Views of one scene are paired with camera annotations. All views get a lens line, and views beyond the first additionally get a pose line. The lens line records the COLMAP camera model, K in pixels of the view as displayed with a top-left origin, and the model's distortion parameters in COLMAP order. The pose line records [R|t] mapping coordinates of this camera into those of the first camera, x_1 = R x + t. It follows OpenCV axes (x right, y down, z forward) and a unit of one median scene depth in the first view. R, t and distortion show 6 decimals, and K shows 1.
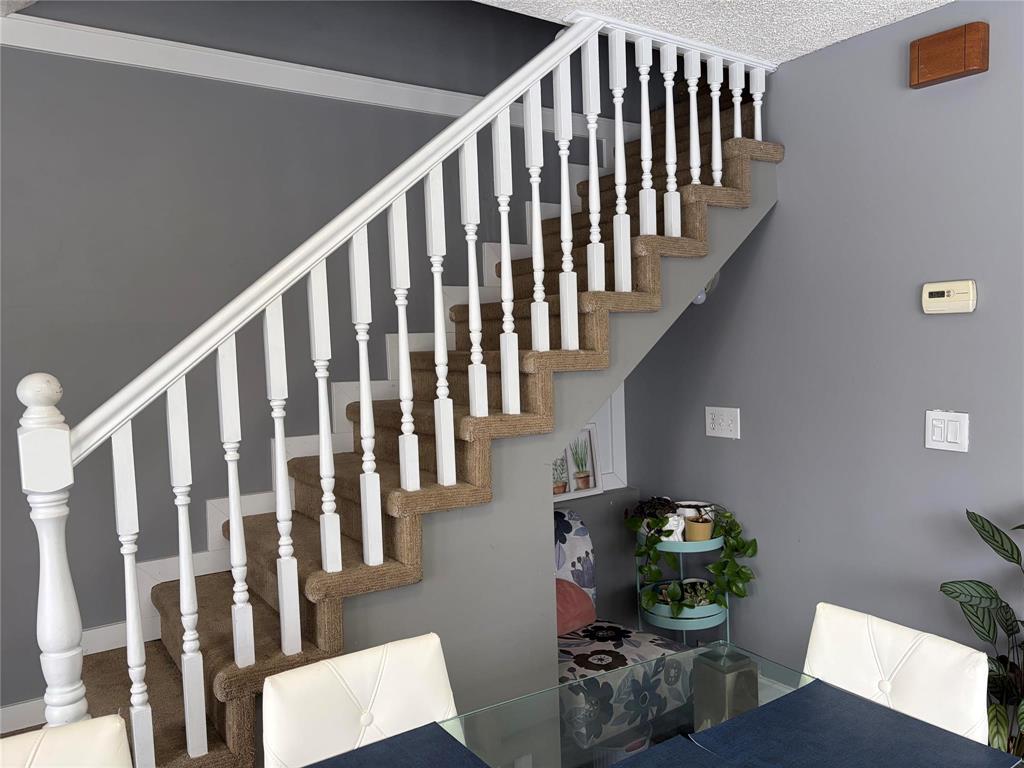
lens RADIAL K [[773.4, 0, 512.1], [0, 773.4, 384.1], [0, 0, 1]] dist [0.040134, -0.037756]
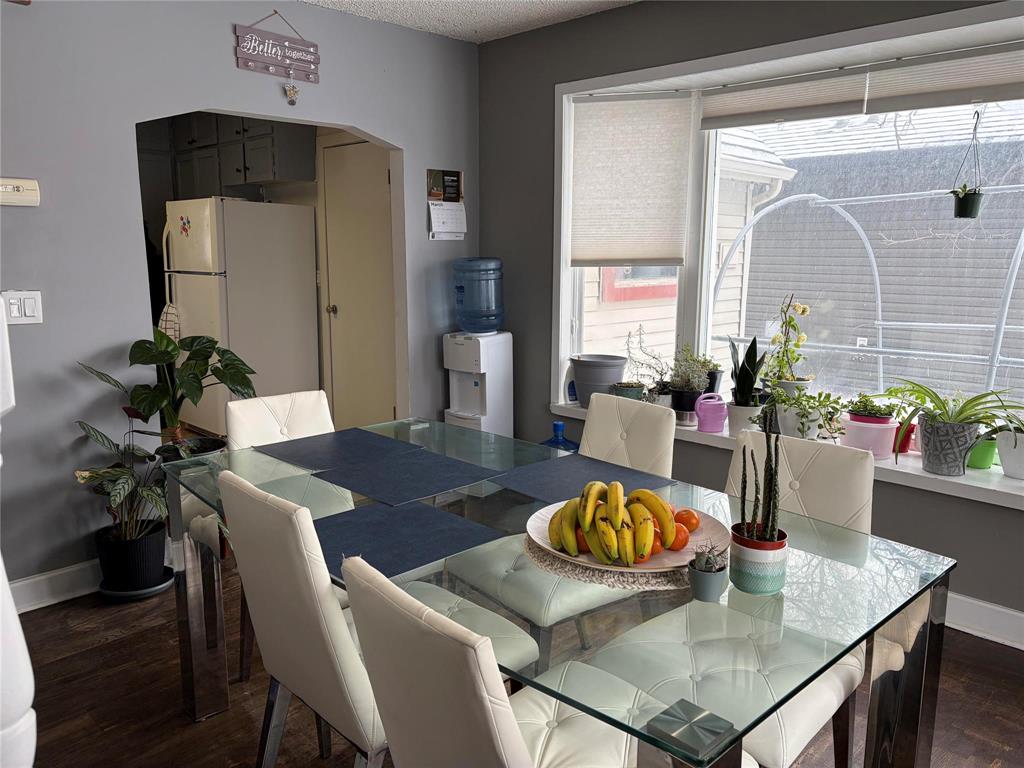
lens RADIAL K [[773.4, 0, 513.8], [0, 773.4, 385.6], [0, 0, 1]] dist [0.040134, -0.037756]
pose [[-0.194255, -0.140800, 0.970794, -0.770660], [0.057635, 0.986298, 0.154581, 0.037598], [-0.979256, 0.085980, -0.183478, 0.510286]]
